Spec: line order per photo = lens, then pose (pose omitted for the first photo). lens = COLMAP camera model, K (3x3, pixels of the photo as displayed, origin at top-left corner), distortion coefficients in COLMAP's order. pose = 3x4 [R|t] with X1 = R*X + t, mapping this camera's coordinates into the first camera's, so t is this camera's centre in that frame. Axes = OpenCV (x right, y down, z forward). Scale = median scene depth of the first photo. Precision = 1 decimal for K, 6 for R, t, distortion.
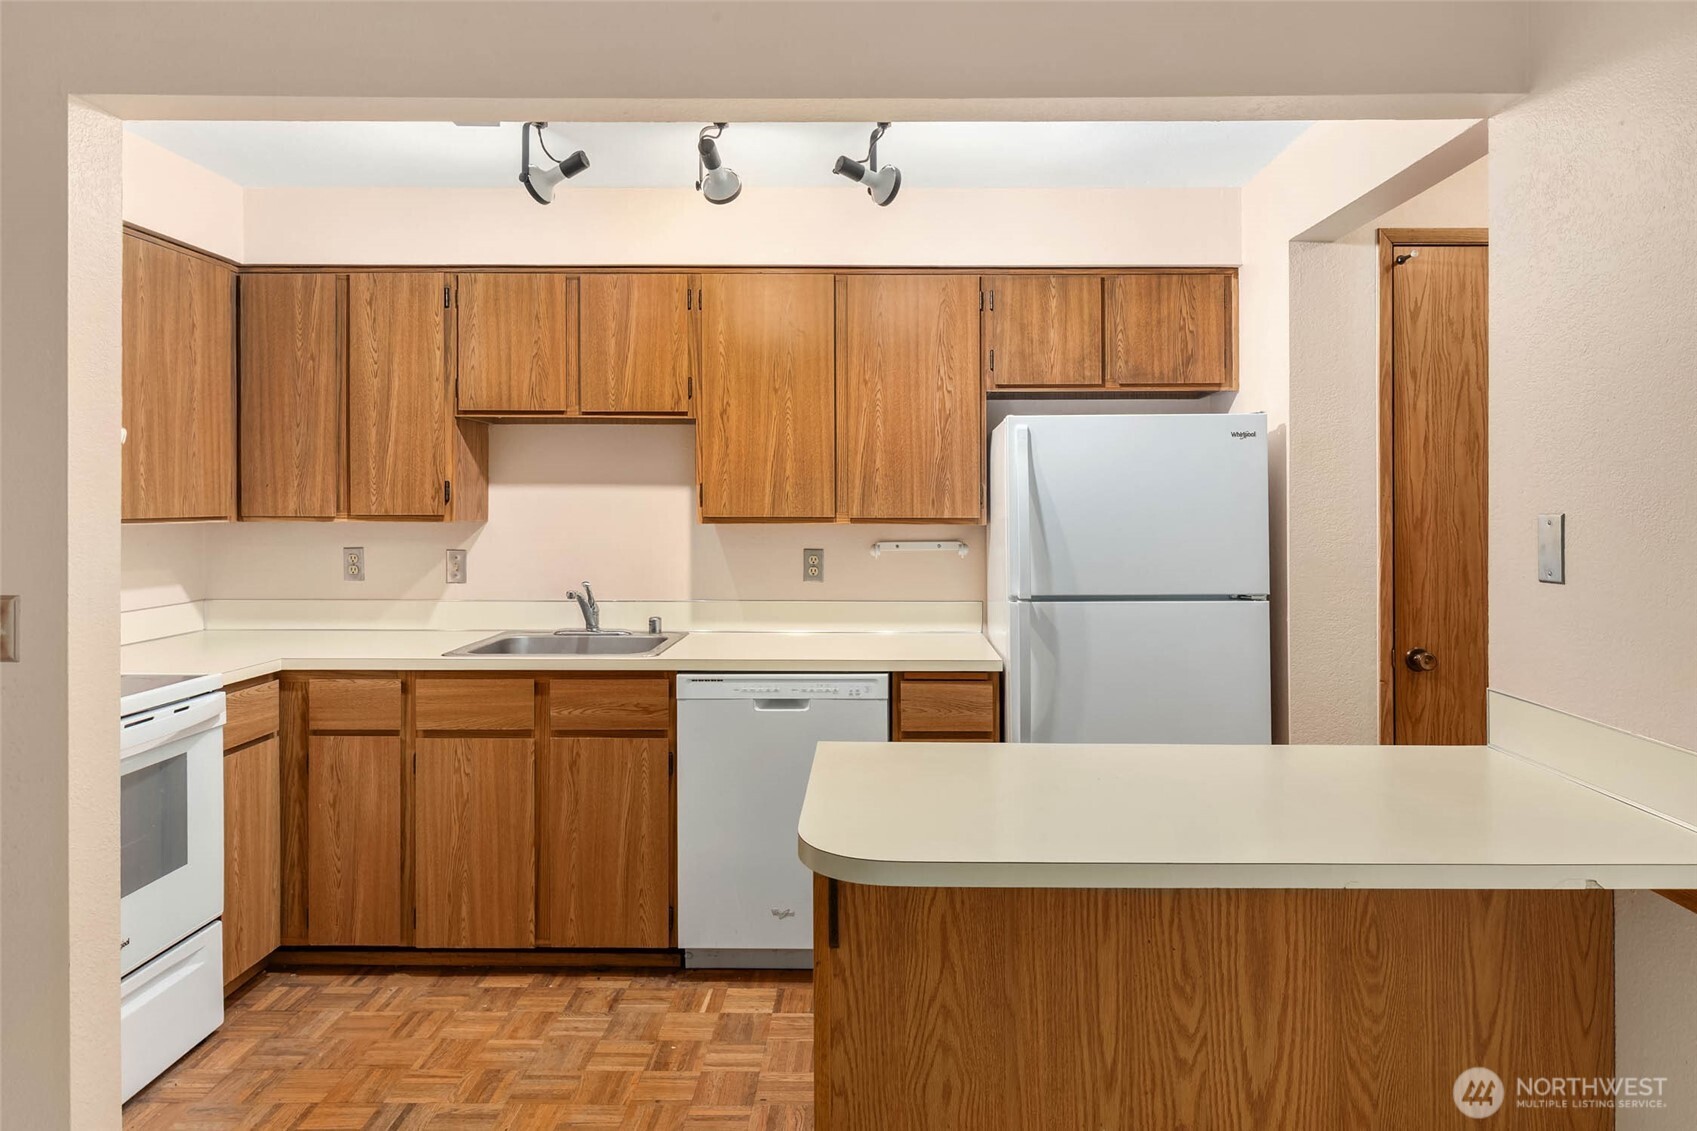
lens RADIAL K [[1138.7, 0, 877.1], [0, 1138.7, 510.2], [0, 0, 1]] dist [0.006697, 0.005747]
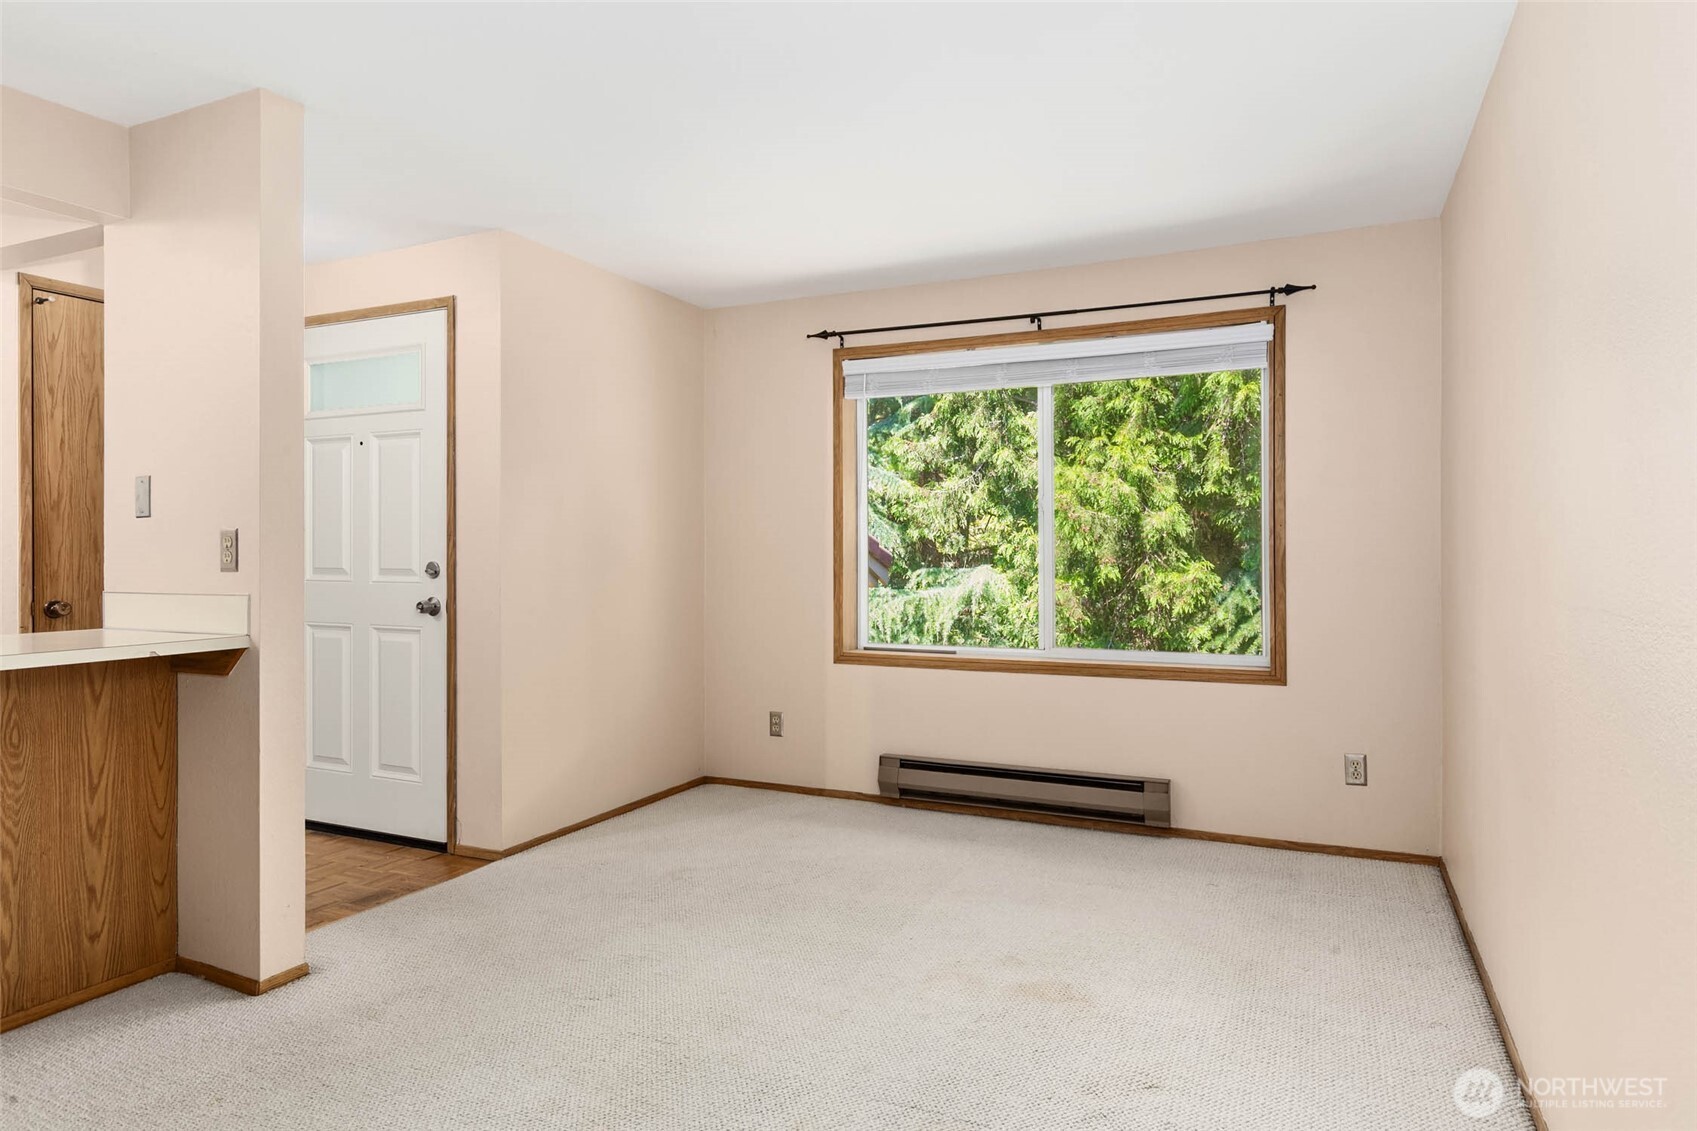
lens RADIAL K [[996.6, 0, 887.6], [0, 996.6, 557.0], [0, 0, 1]] dist [0.007357, -0.011656]
pose [[0.424671, 0.000274, 0.905348, -0.150797], [0.001377, 0.999999, -0.000948, 0.071658], [-0.905347, 0.001649, 0.424670, -0.341380]]
